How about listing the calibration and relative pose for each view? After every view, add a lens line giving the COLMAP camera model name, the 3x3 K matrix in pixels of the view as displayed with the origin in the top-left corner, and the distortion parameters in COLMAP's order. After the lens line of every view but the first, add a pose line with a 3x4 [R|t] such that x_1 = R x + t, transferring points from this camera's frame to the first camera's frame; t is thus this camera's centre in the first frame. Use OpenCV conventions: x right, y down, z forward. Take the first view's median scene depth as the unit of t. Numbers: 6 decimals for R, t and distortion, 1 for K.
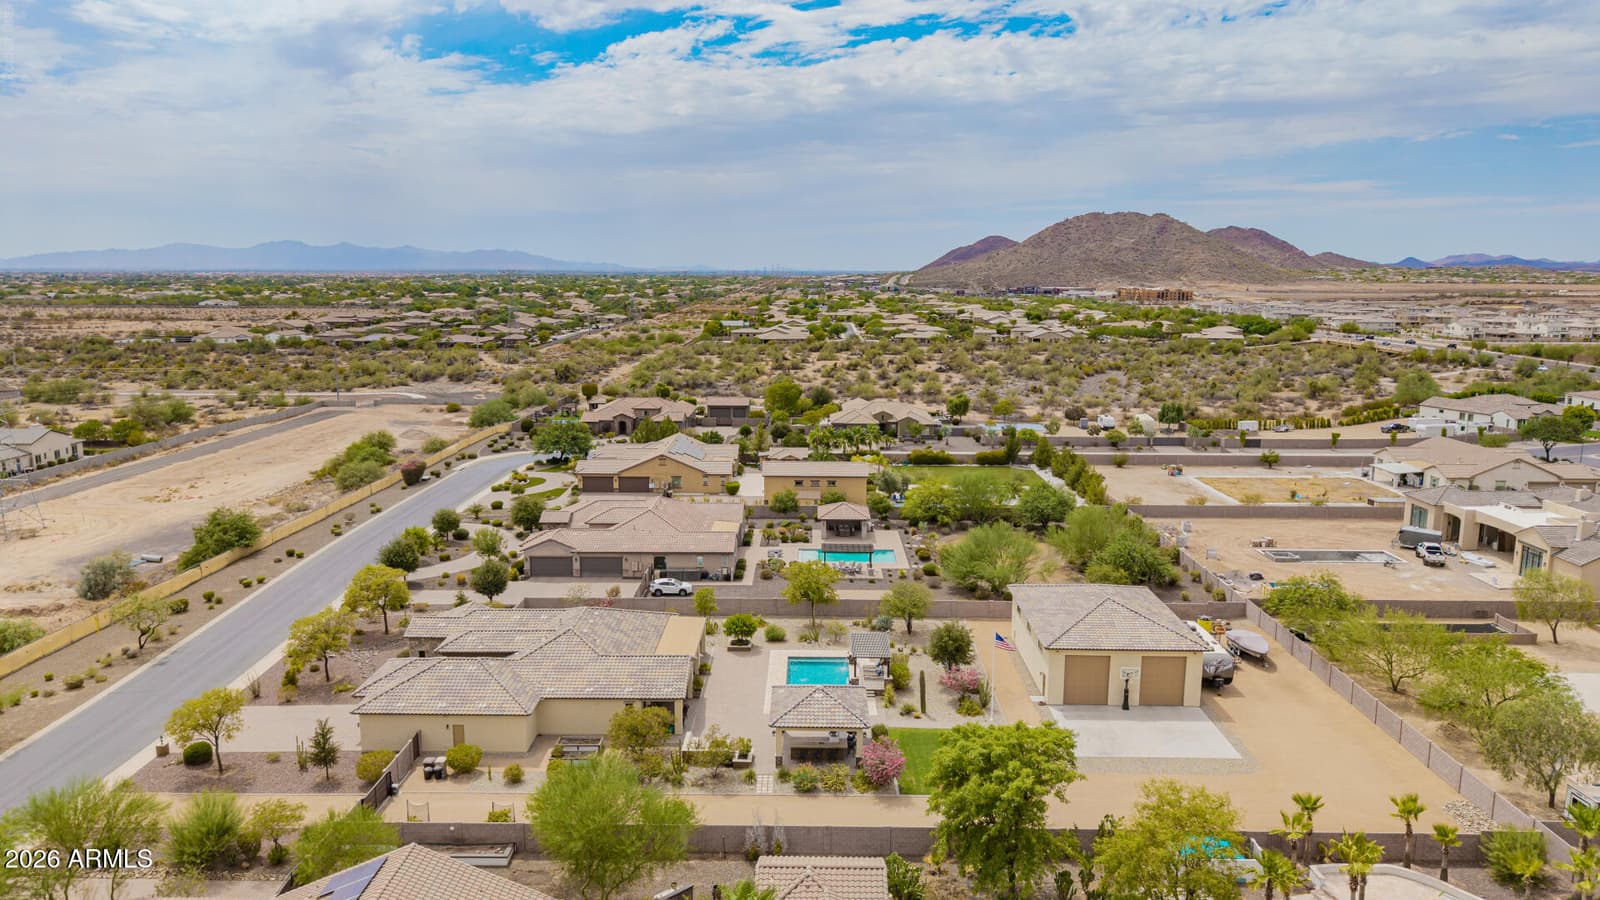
lens RADIAL K [[1074.9, 0, 830.6], [0, 1074.9, 452.9], [0, 0, 1]] dist [0.022341, -0.014844]
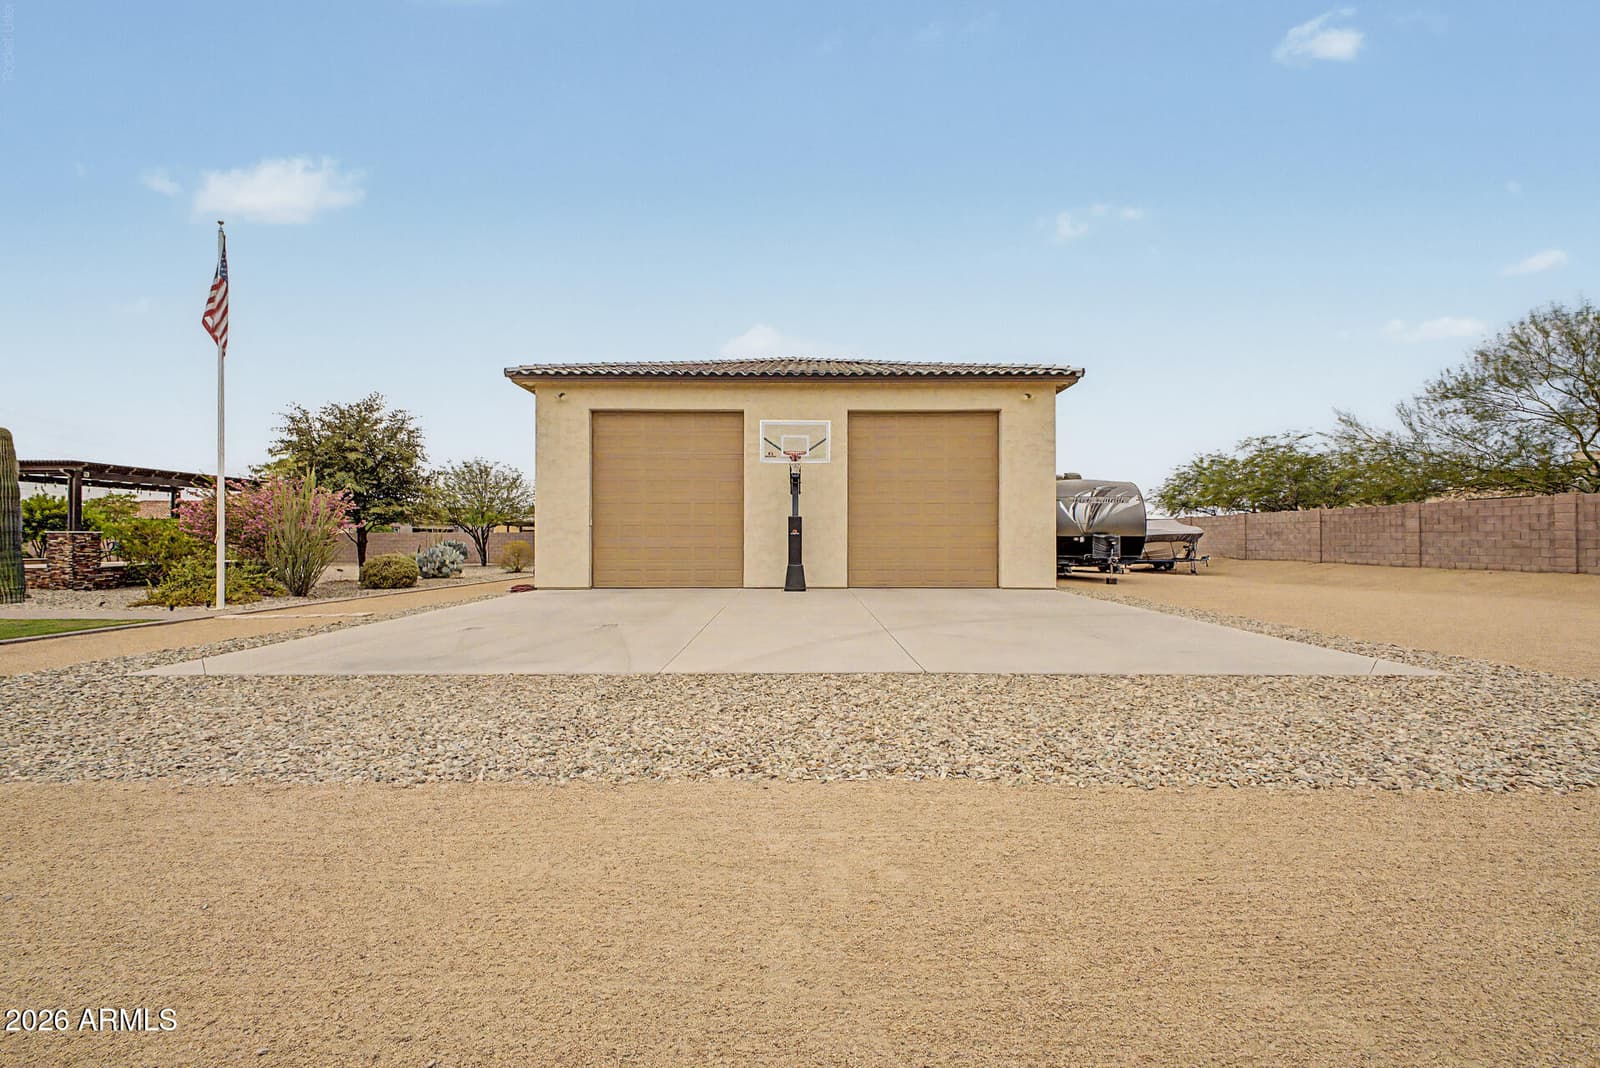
lens RADIAL K [[648.0, 0, 807.3], [0, 648.0, 537.0], [0, 0, 1]] dist [0.010957, 0.000206]
pose [[0.999929, -0.006206, 0.010133, 0.181764], [0.007857, 0.985068, -0.171985, 0.166685], [-0.008914, 0.172053, 0.985047, 0.549928]]
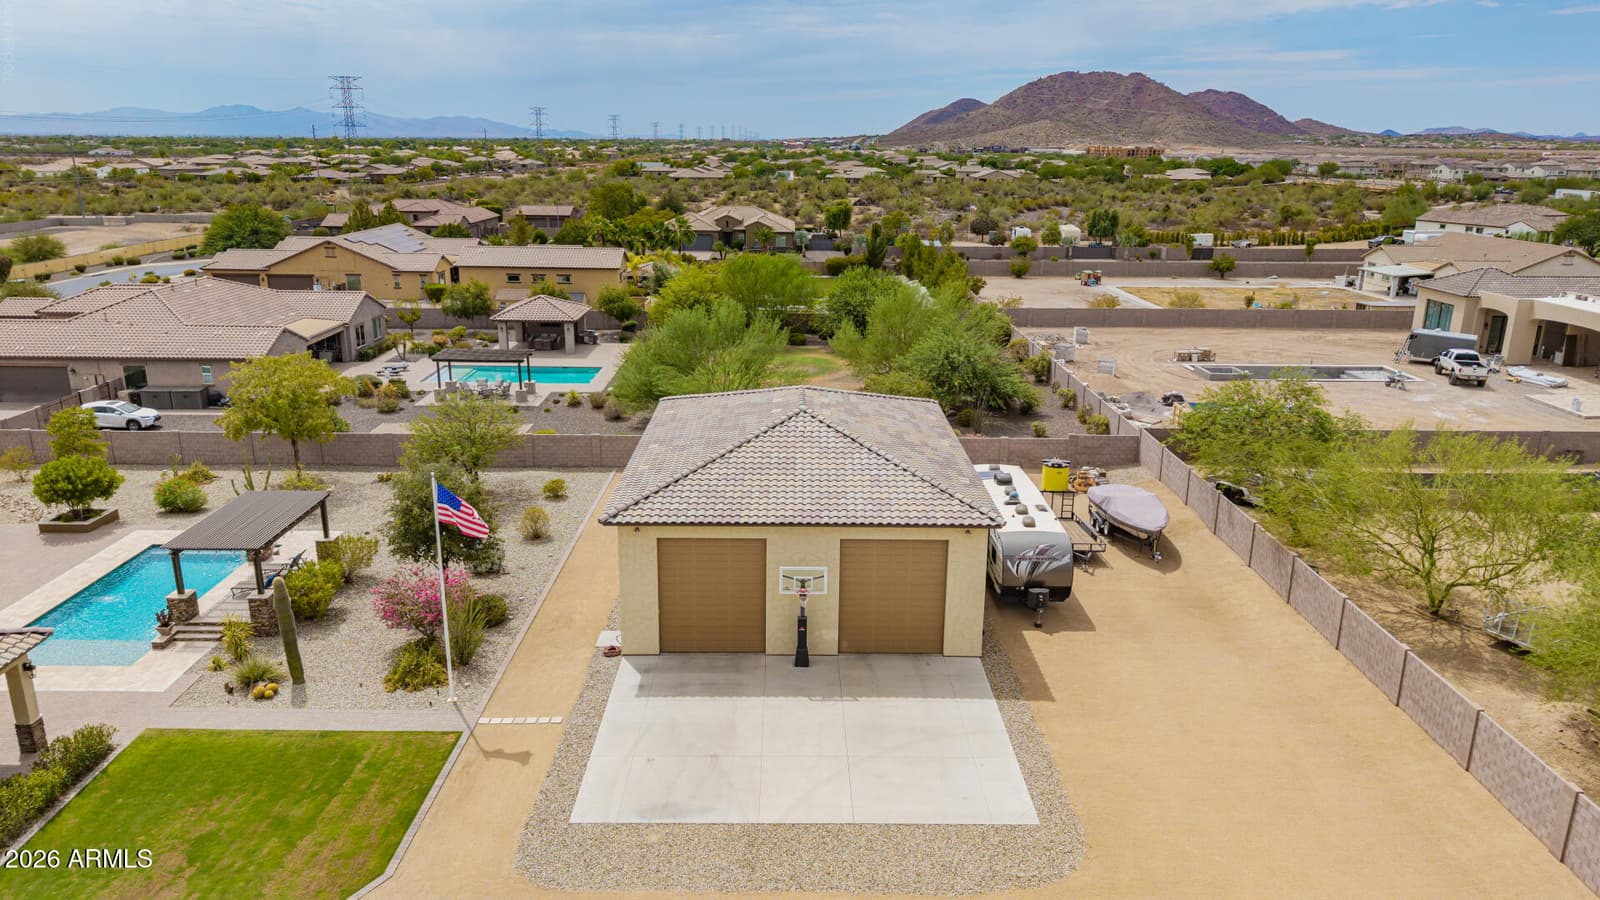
lens RADIAL K [[1074.9, 0, 831.8], [0, 1074.9, 451.9], [0, 0, 1]] dist [0.022341, -0.014844]
pose [[0.999609, -0.000940, 0.027949, 0.180713], [-0.002261, 0.993444, 0.114294, 0.071390], [-0.027873, -0.114313, 0.993054, 0.394139]]
